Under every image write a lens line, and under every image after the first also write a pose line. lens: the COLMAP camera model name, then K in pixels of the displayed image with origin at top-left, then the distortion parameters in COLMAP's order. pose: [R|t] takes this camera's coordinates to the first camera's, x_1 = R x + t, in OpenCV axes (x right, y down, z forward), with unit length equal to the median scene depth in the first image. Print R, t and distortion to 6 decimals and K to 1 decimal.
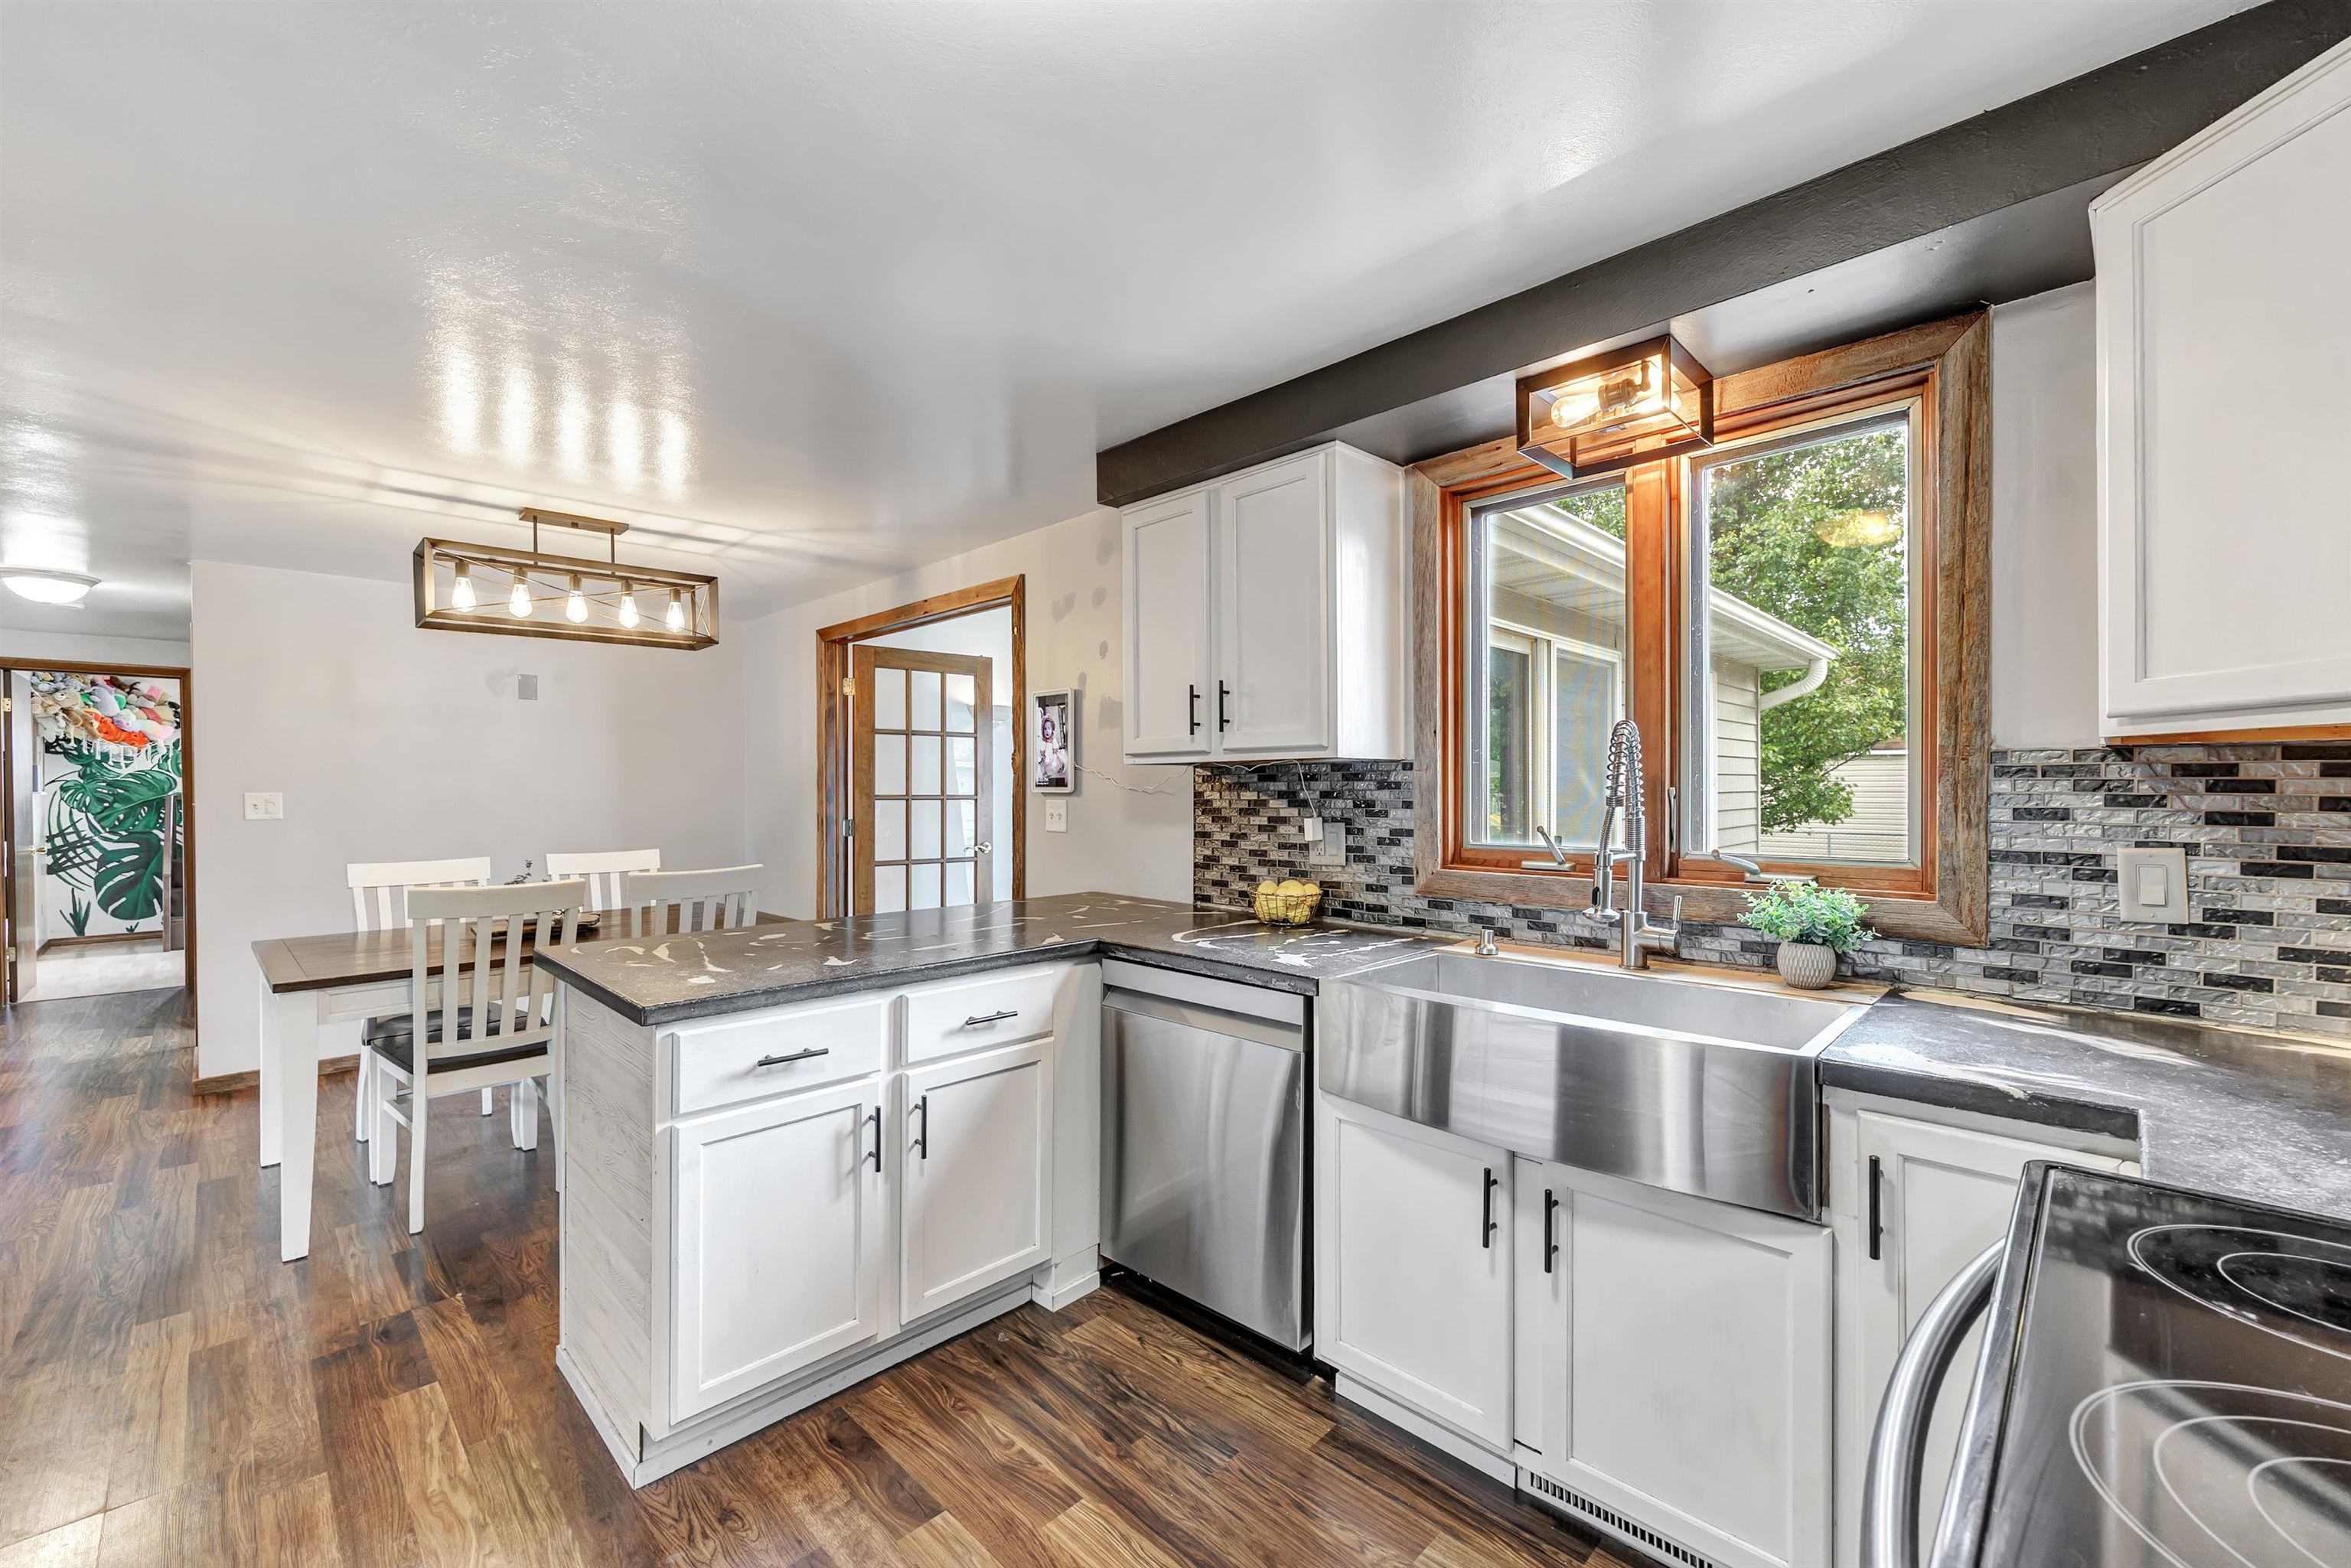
lens RADIAL K [[952.1, 0, 1179.1], [0, 952.1, 786.4], [0, 0, 1]] dist [-0.001862, 0.001291]
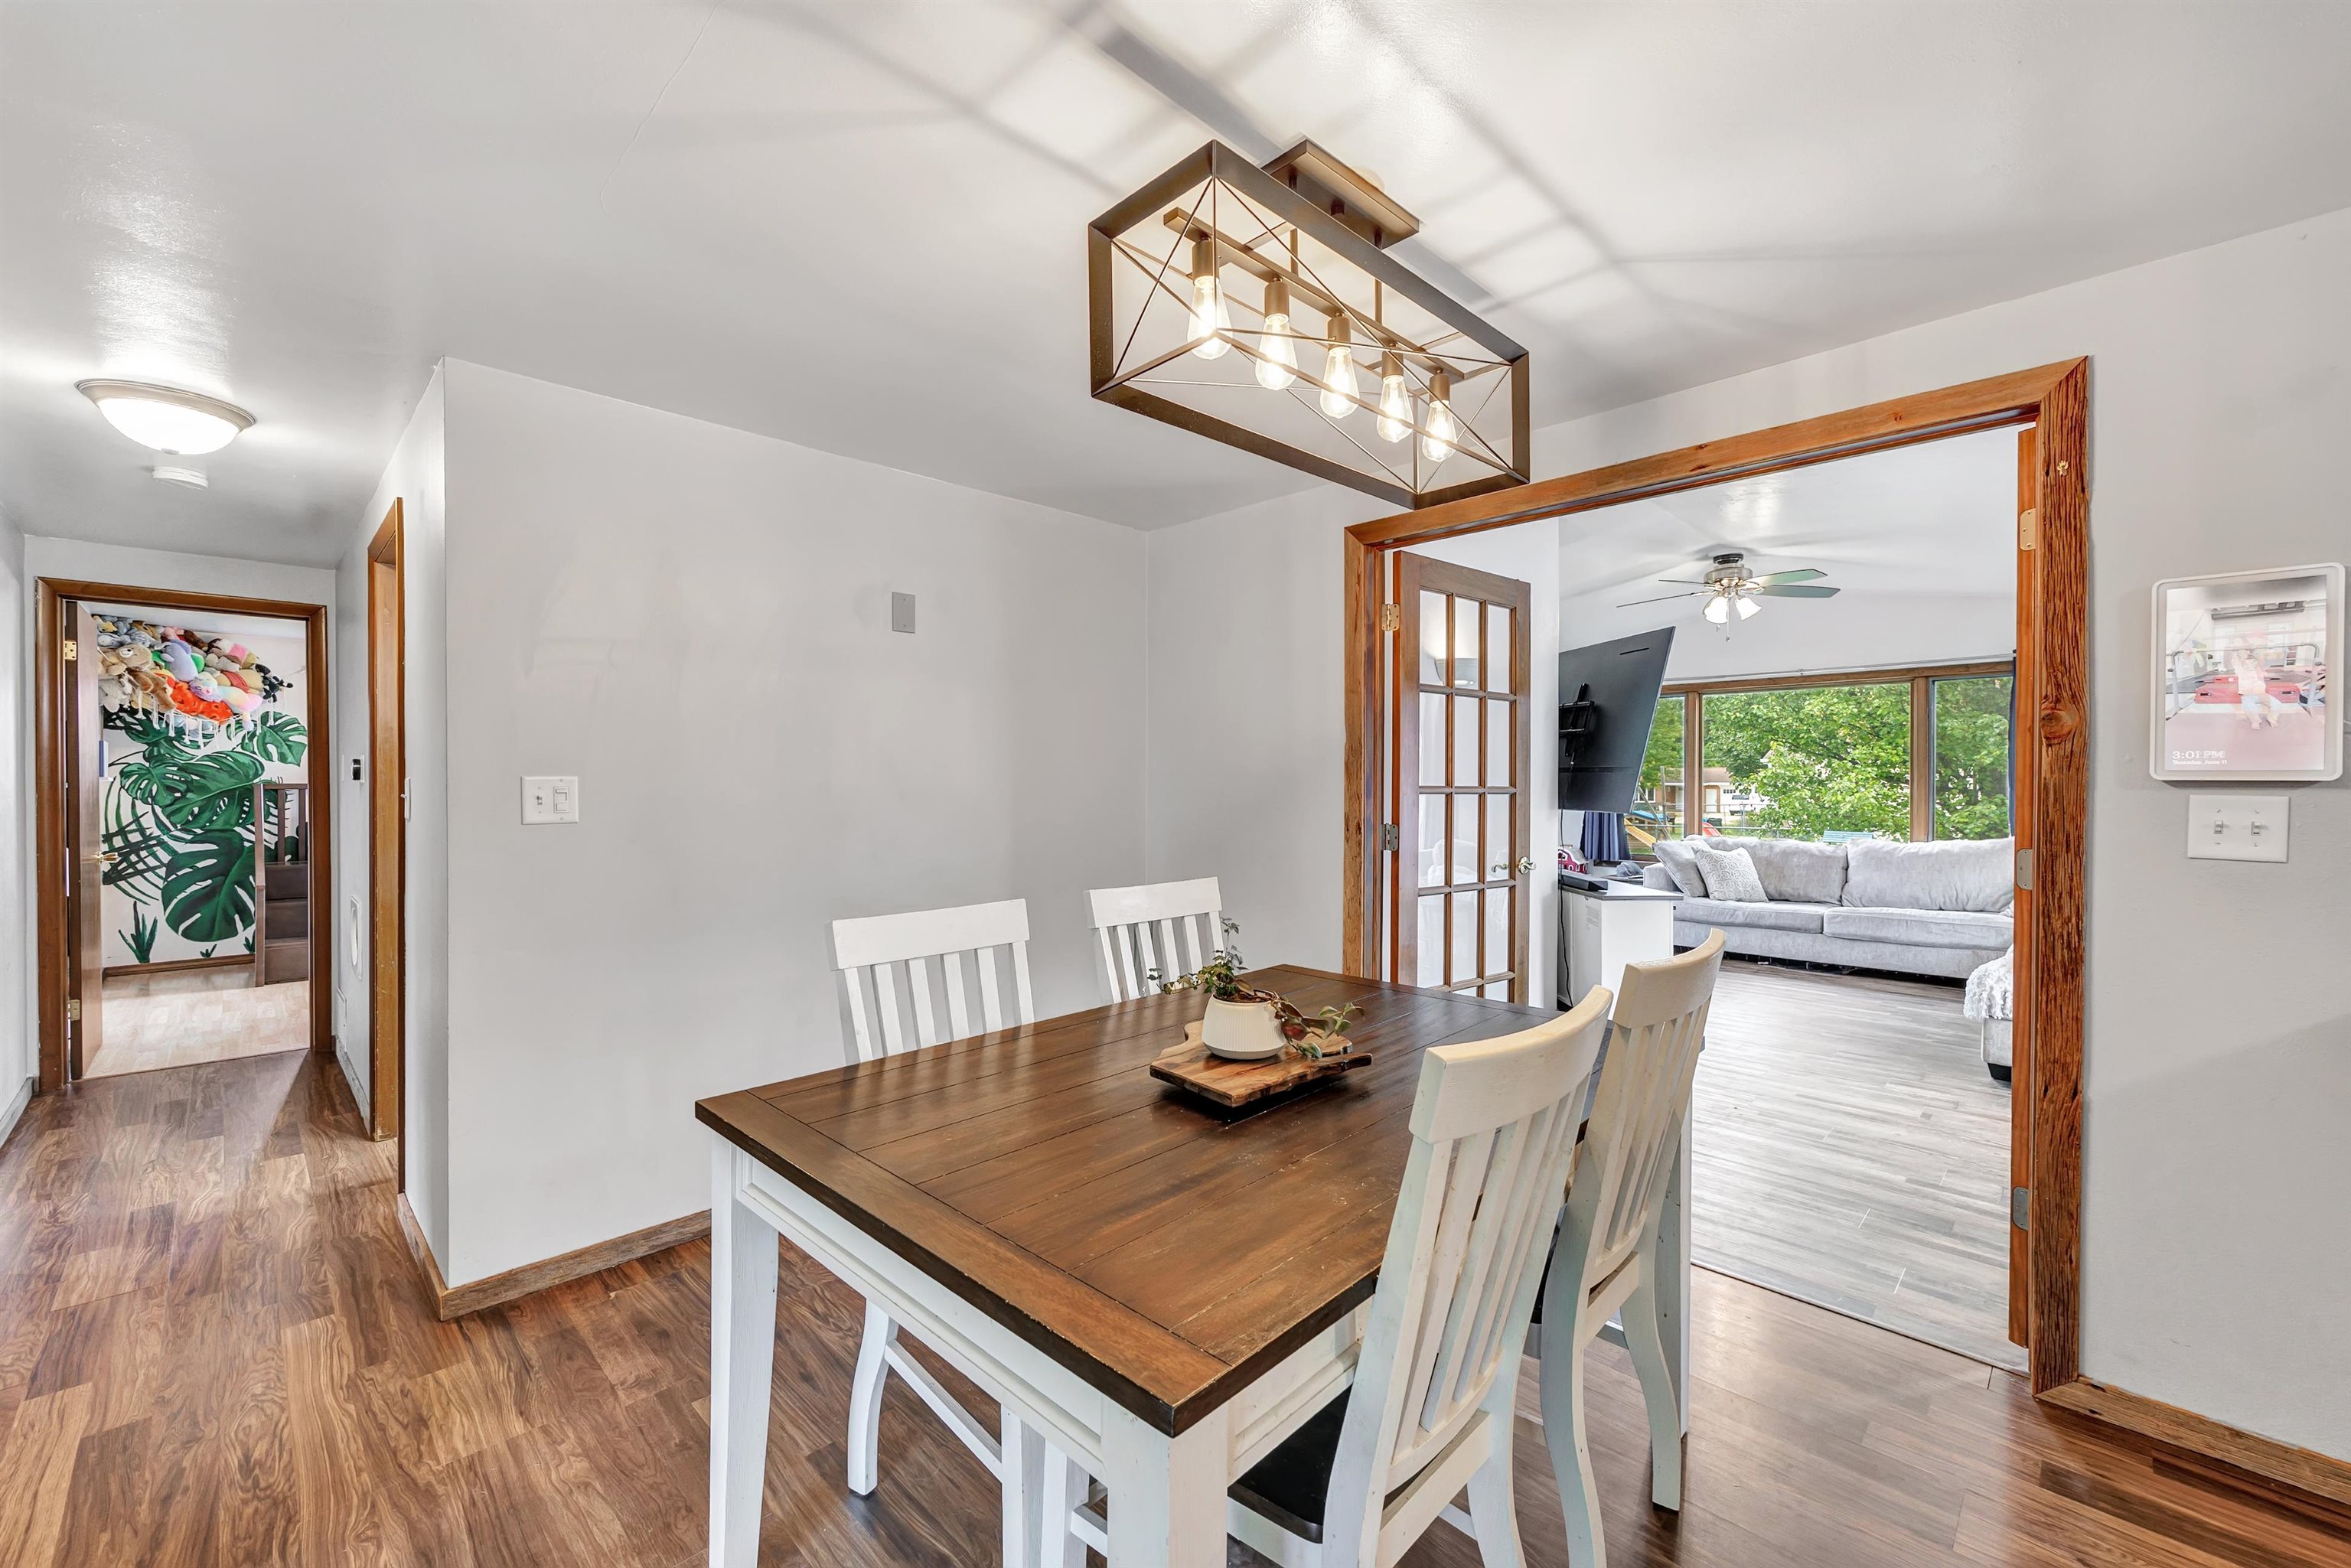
lens RADIAL K [[952.1, 0, 1172.9], [0, 952.1, 779.0], [0, 0, 1]] dist [-0.001862, 0.001291]
pose [[0.999957, 0.005219, -0.007638, -0.480494], [-0.005243, 0.999981, -0.003139, 0.006873], [0.007622, 0.003179, 0.999966, 0.354954]]
